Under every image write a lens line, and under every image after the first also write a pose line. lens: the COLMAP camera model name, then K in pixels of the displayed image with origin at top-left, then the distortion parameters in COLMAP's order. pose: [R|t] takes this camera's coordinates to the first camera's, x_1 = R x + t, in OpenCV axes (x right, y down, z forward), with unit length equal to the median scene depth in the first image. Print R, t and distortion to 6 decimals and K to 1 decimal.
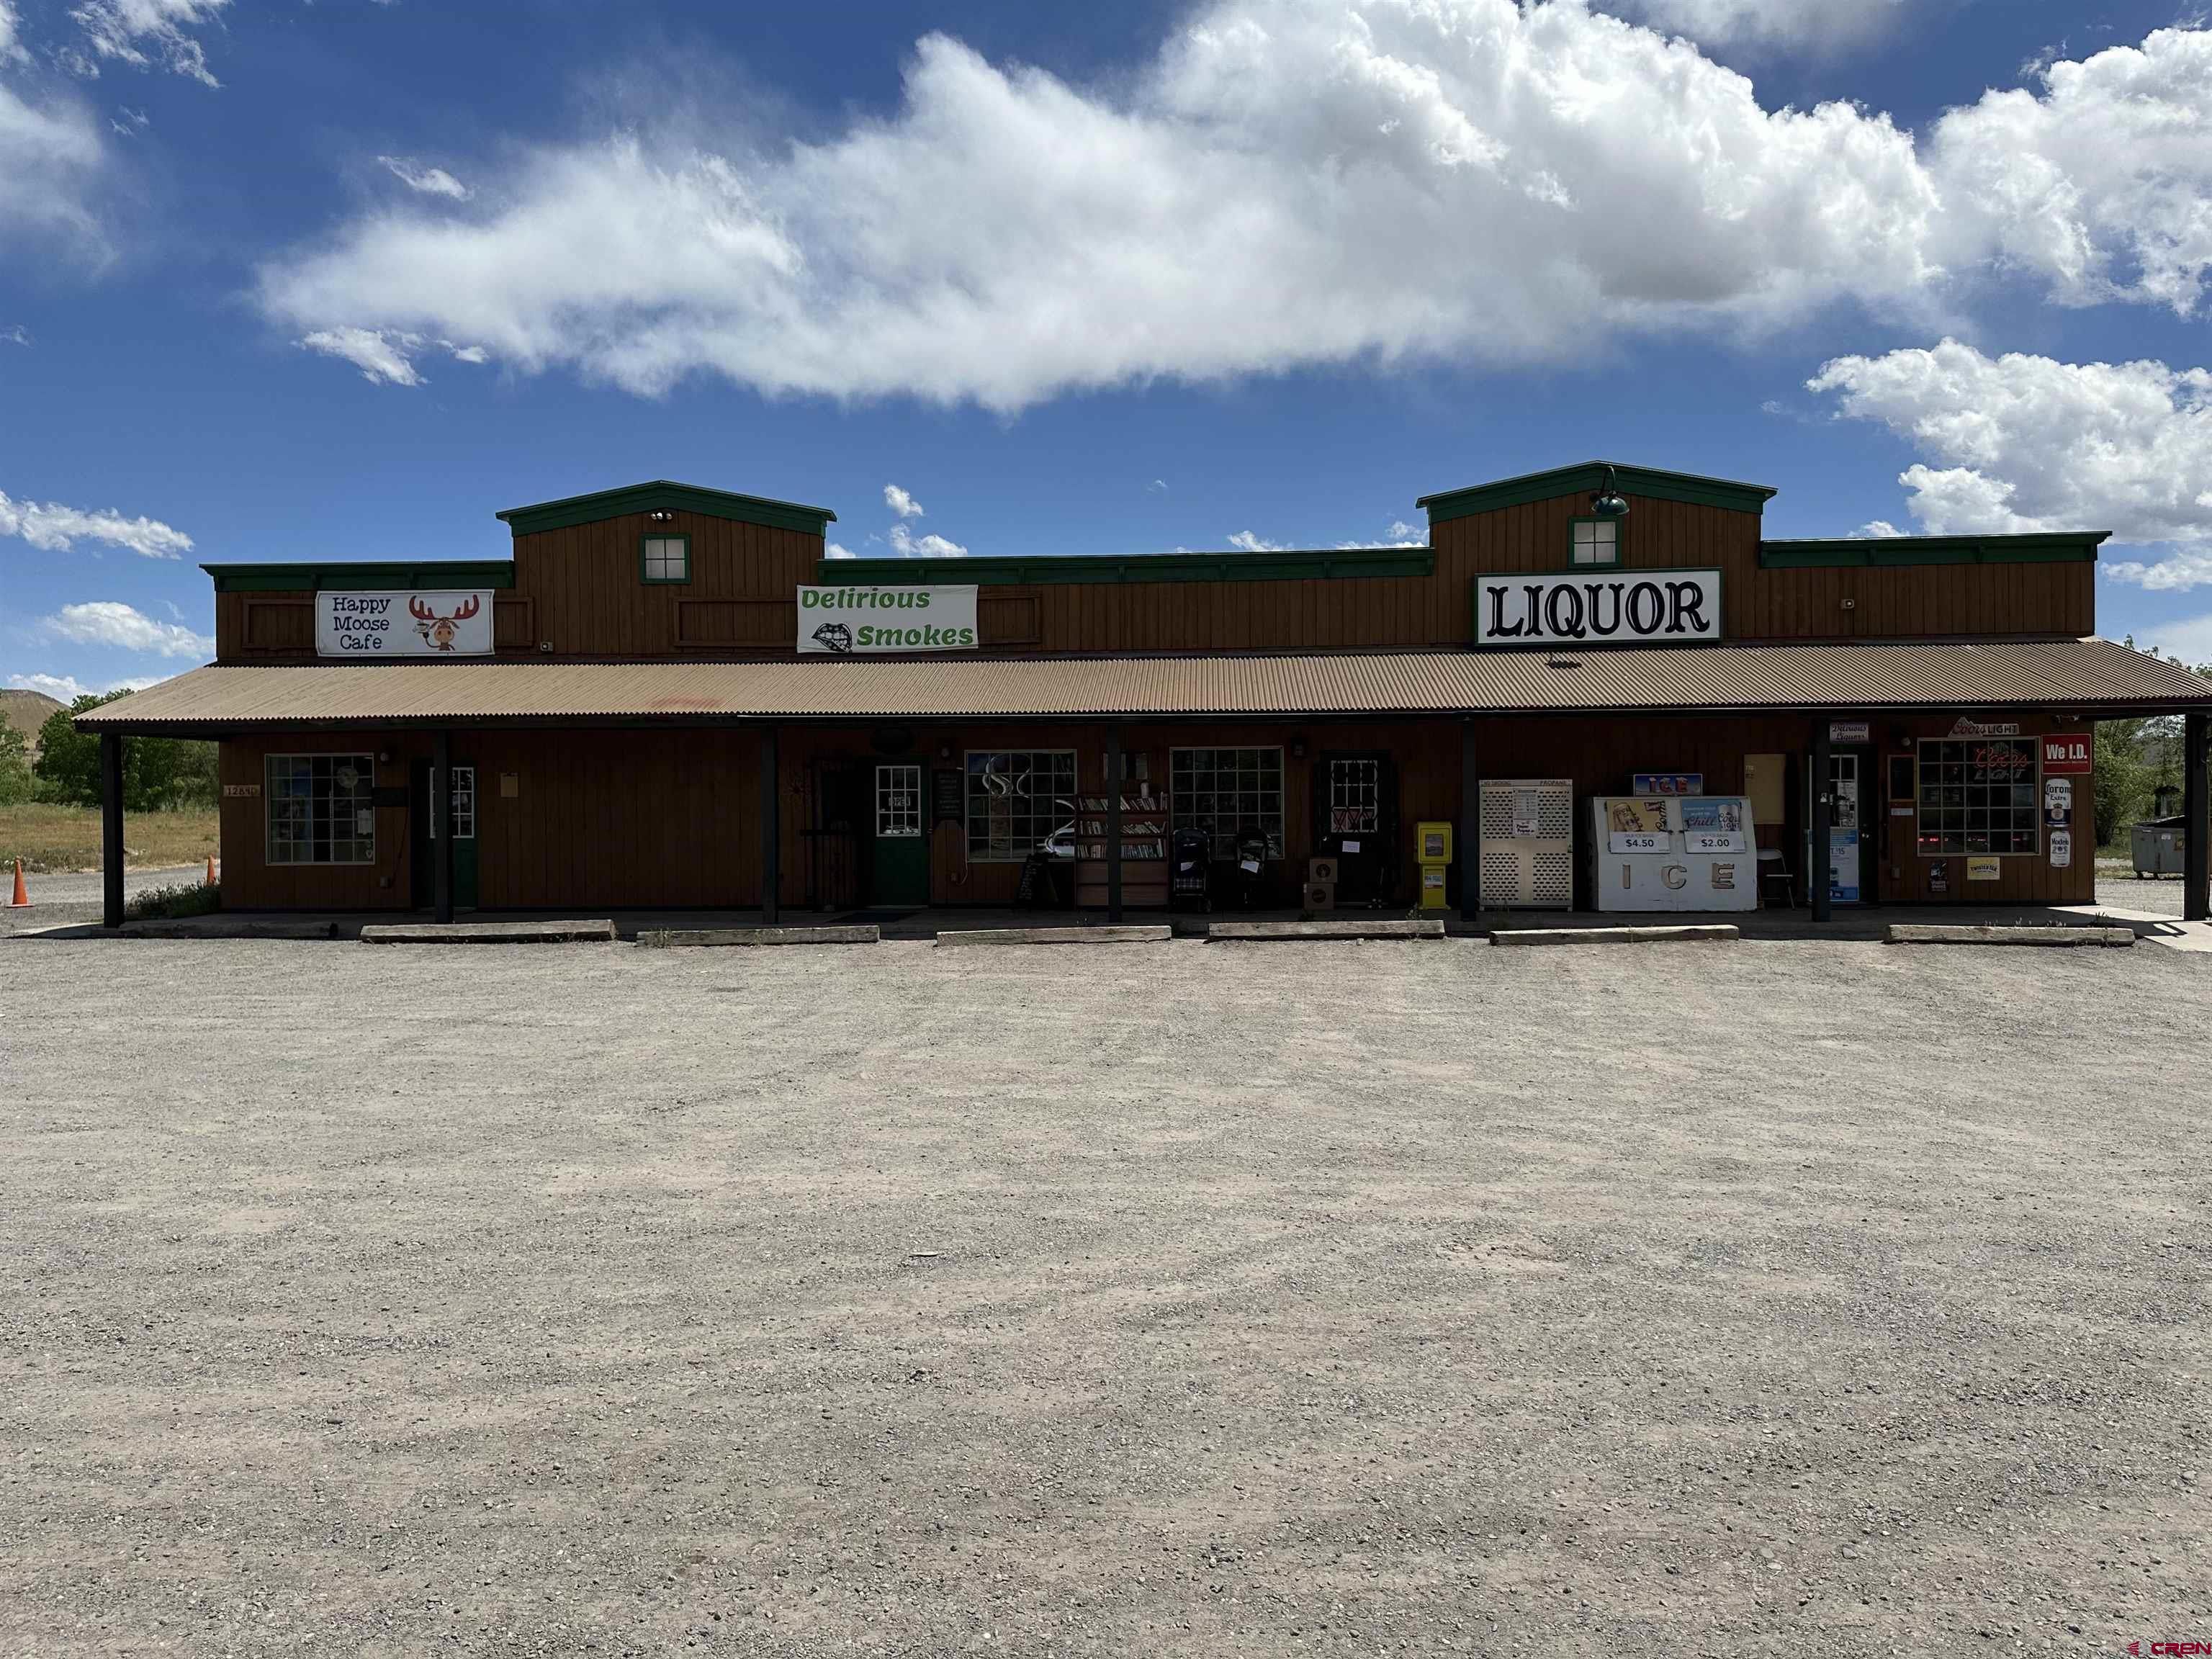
lens RADIAL K [[1584.8, 0, 1106.0], [0, 1584.8, 829.5], [0, 0, 1]] dist [0.201815, -0.416065]
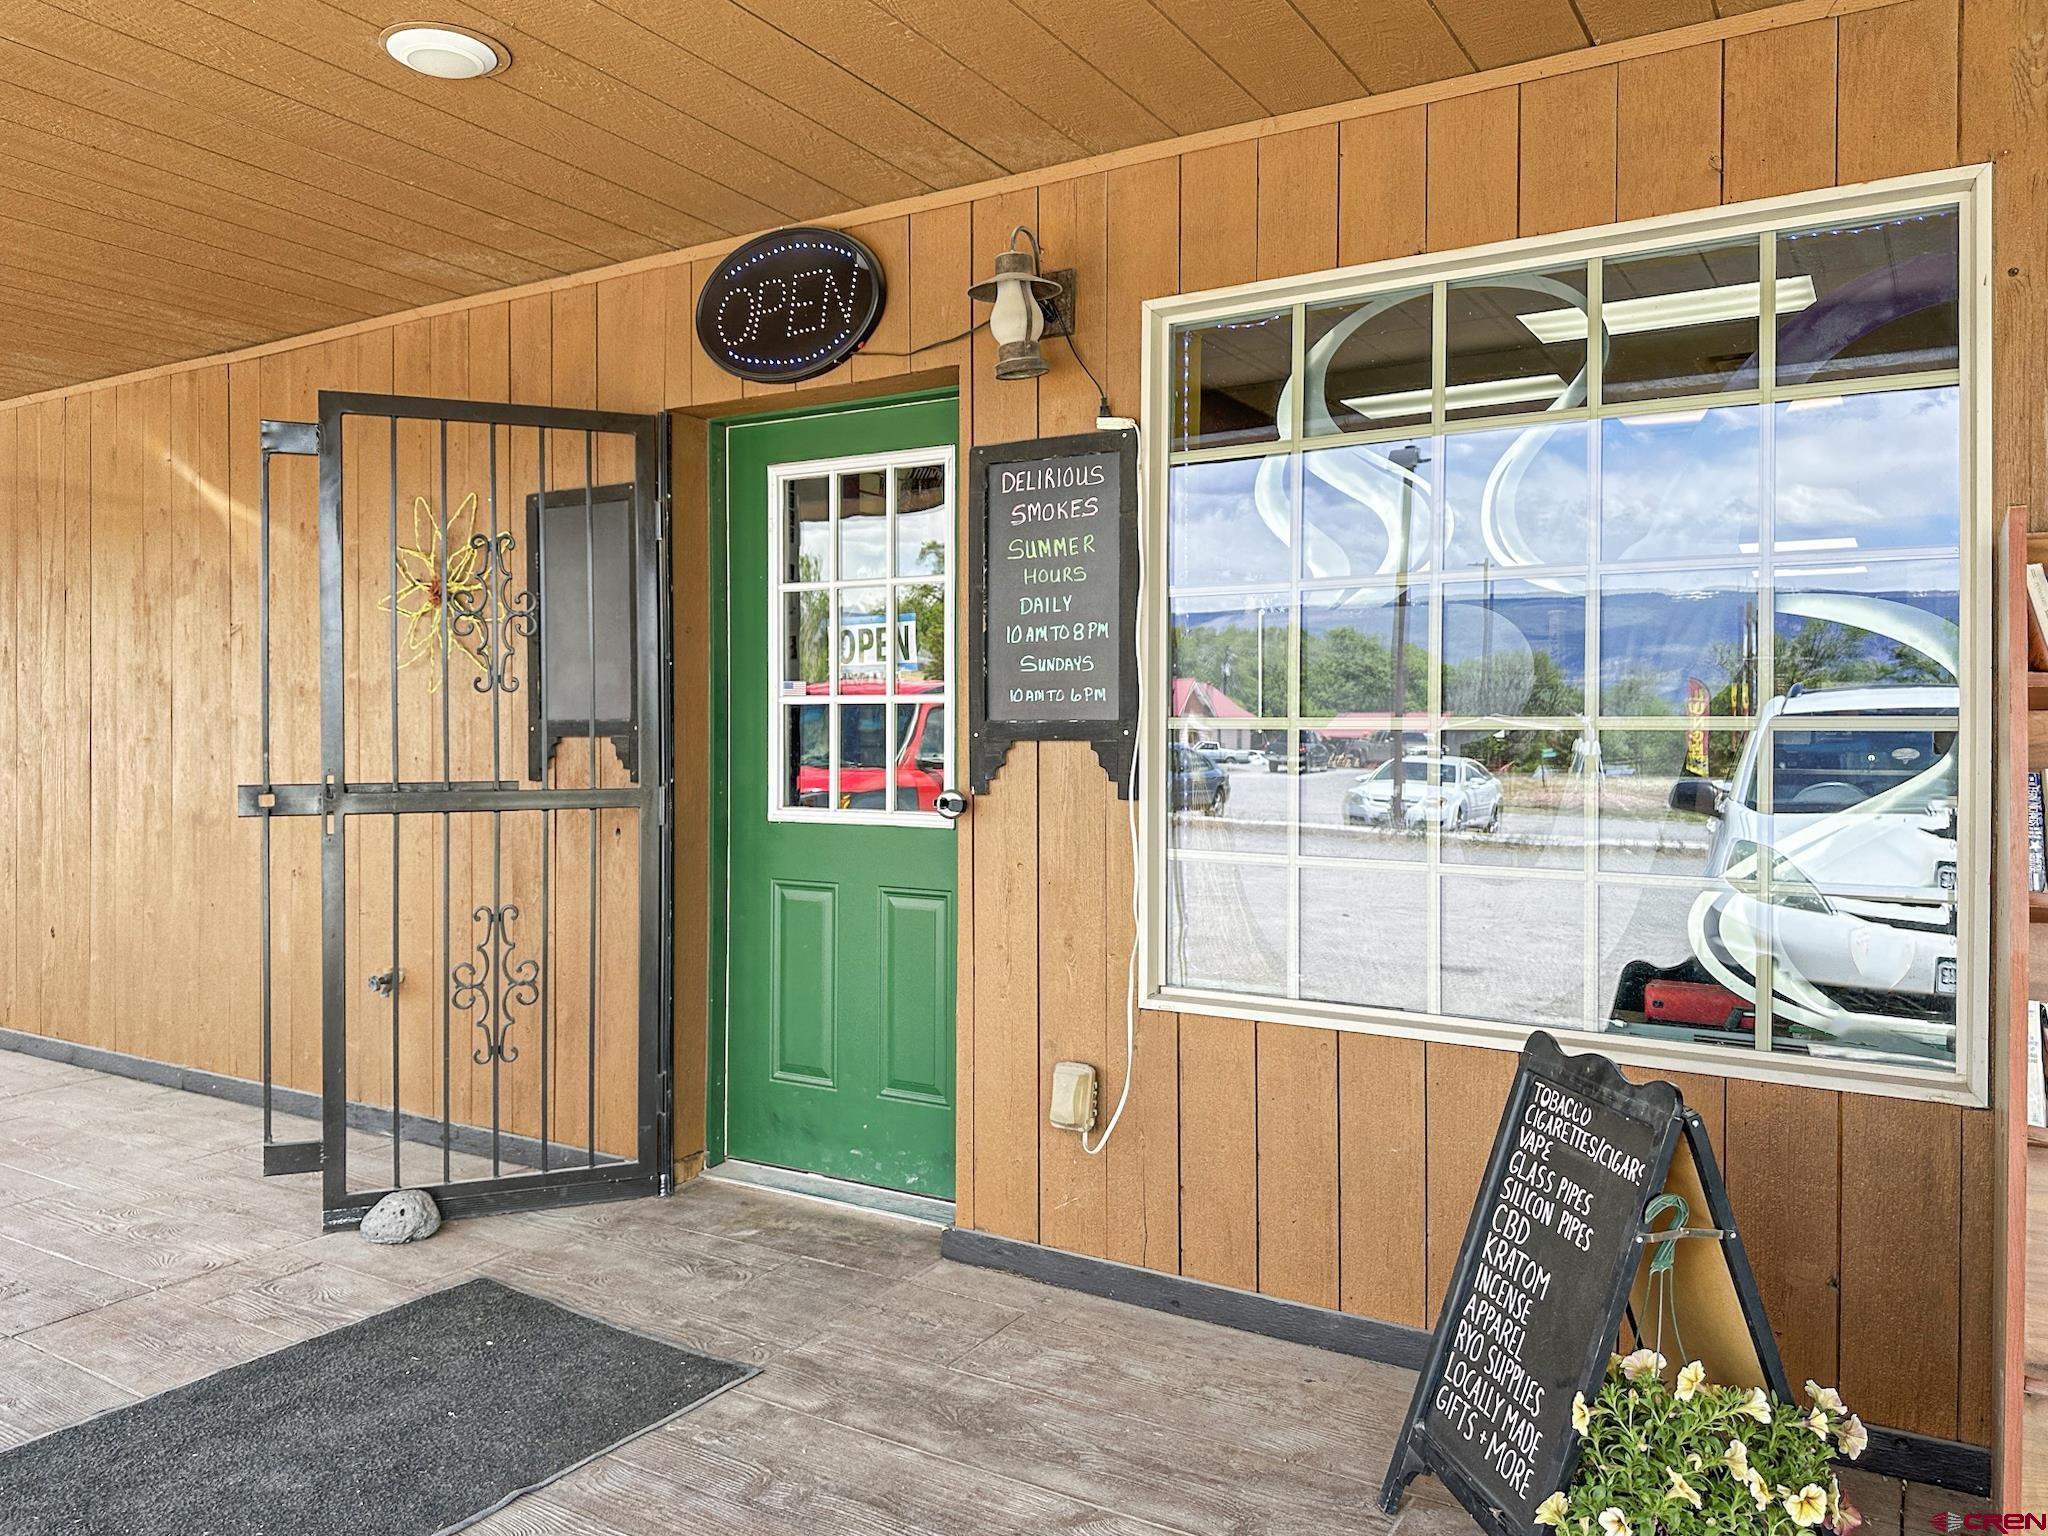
lens RADIAL K [[1467.3, 0, 1024.0], [0, 1467.3, 768.0], [0, 0, 1]] dist [0.201815, -0.416065]
pose [[0.884971, 0.023281, -0.465063, -0.031239], [-0.015714, 0.999674, 0.020141, -0.006371], [0.465380, -0.010516, 0.885048, 0.855109]]
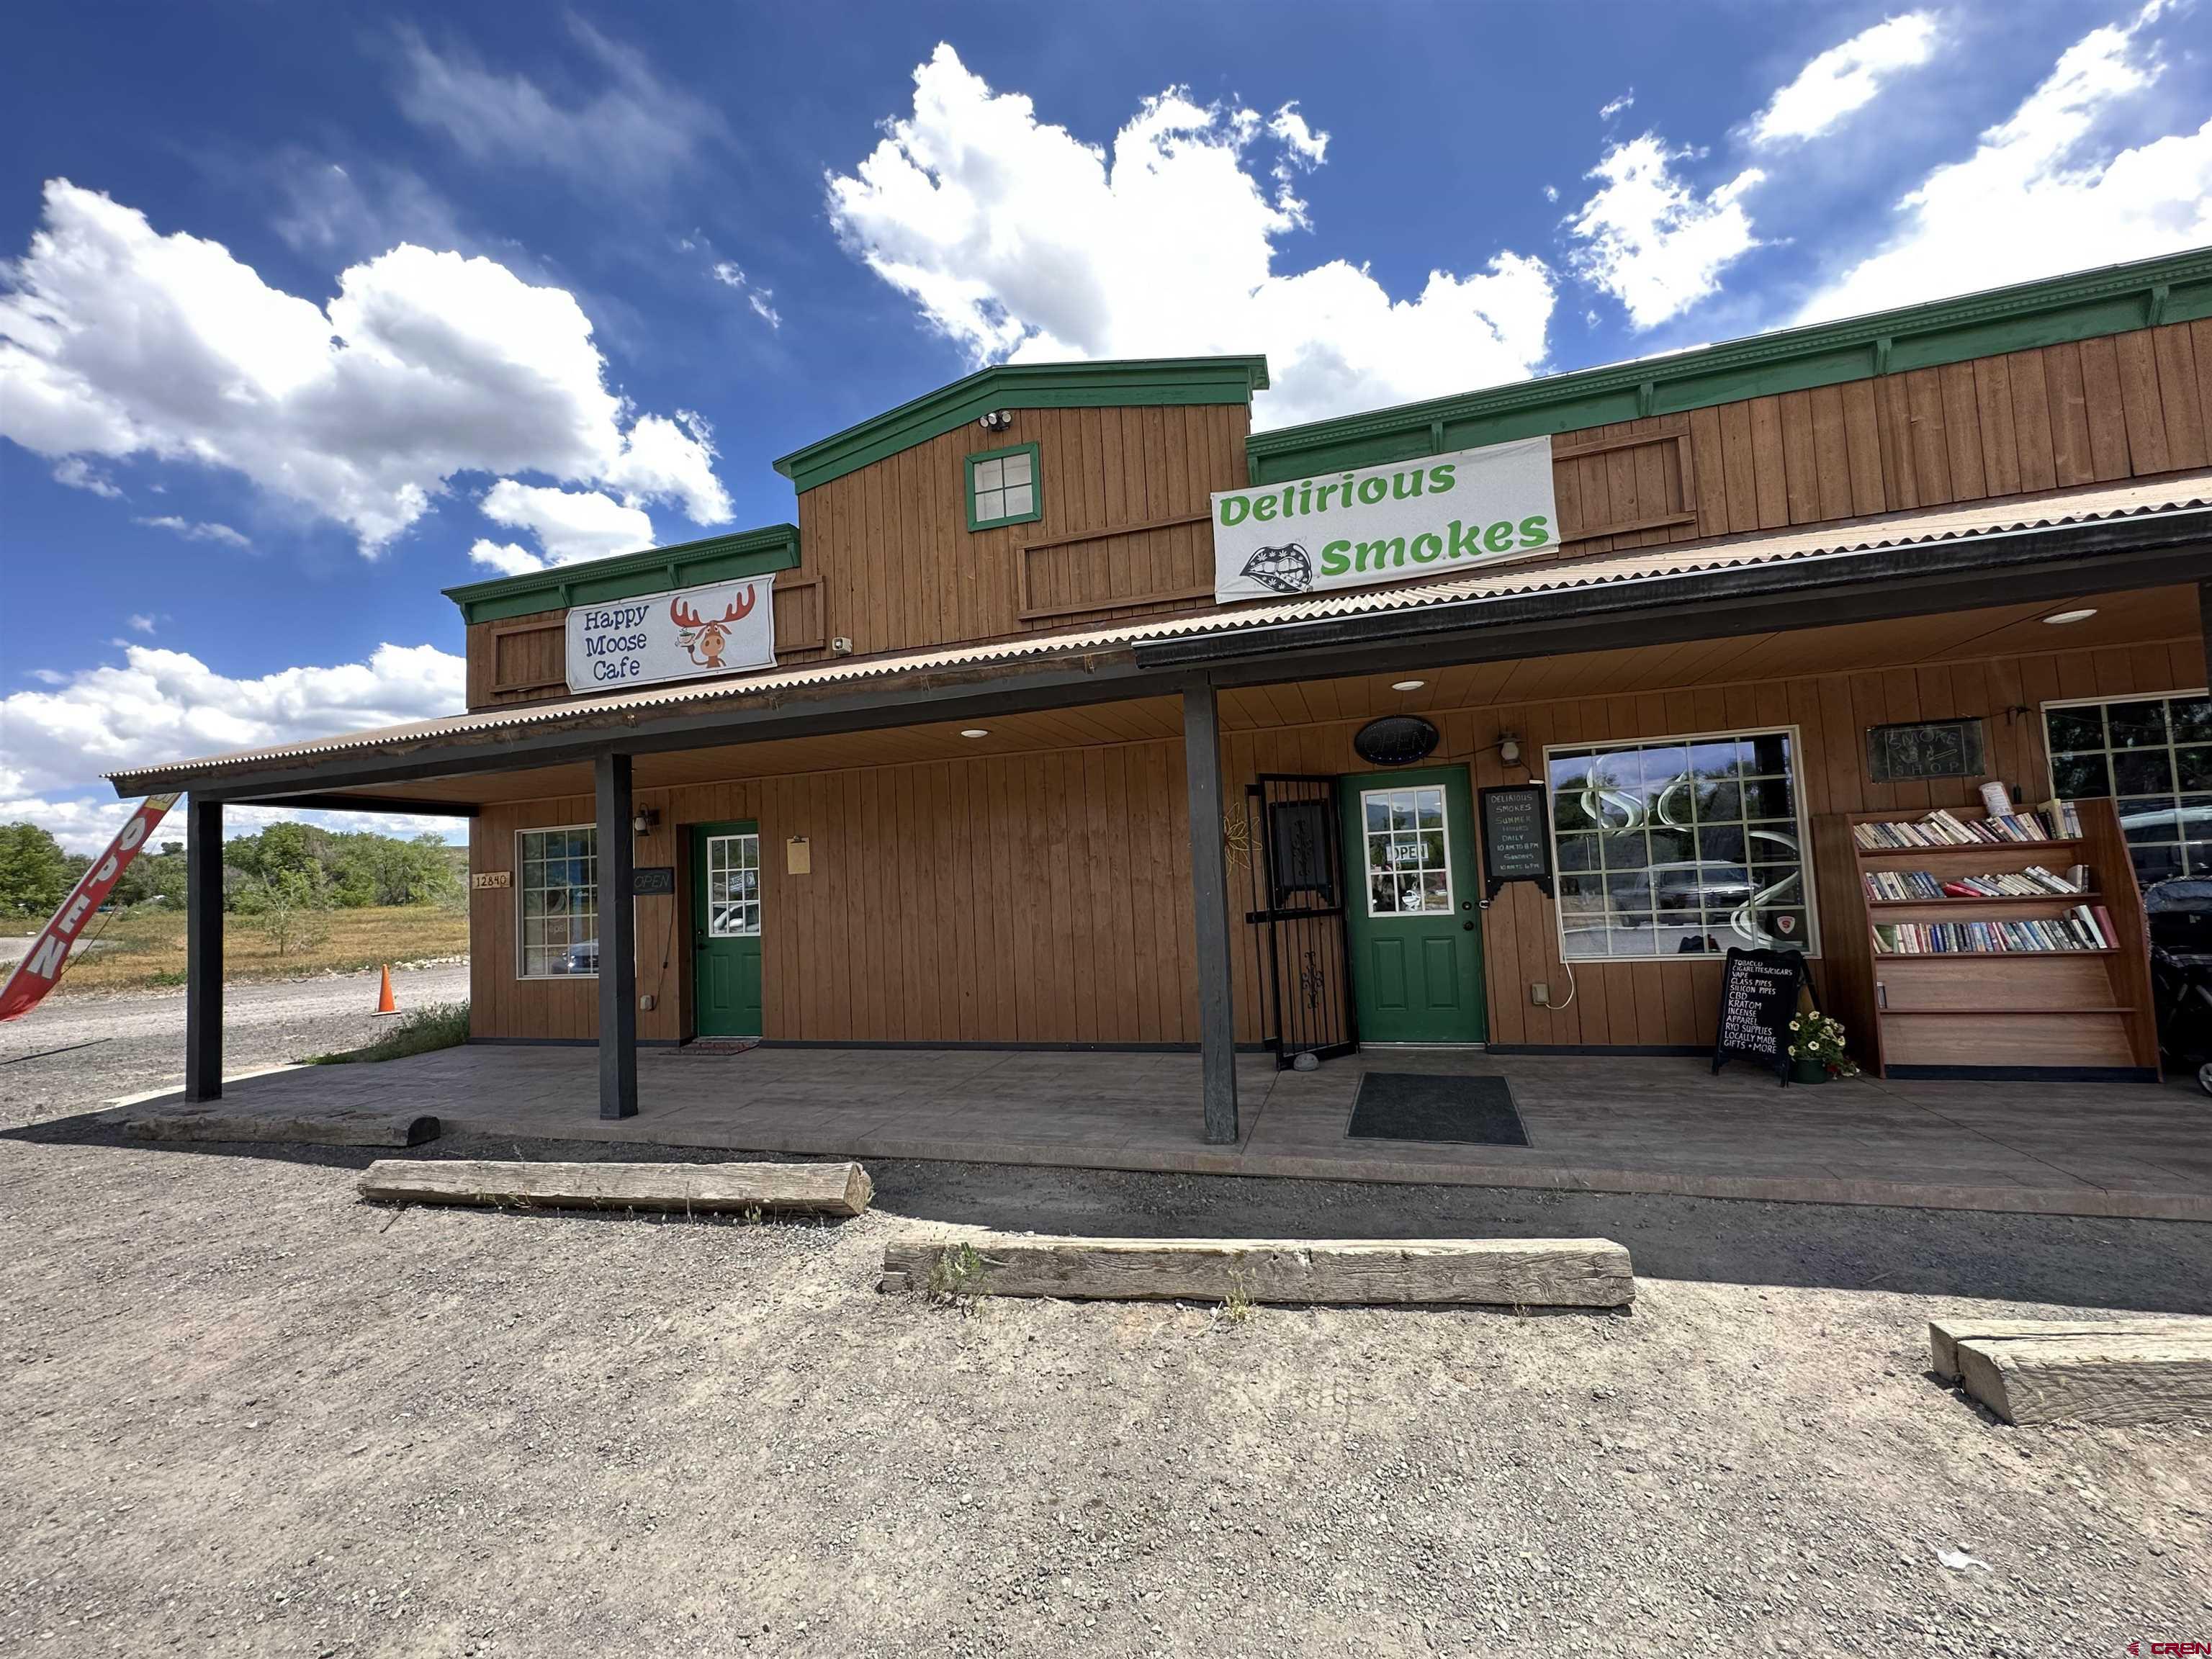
lens RADIAL K [[902.3, 0, 1106.0], [0, 902.3, 829.5], [0, 0, 1]] dist [-0.002038, -0.000327]
pose [[0.970661, -0.054543, -0.234184, -0.159636], [0.040797, 0.997170, -0.063148, -0.009864], [0.236966, 0.051741, 0.970139, 0.677030]]
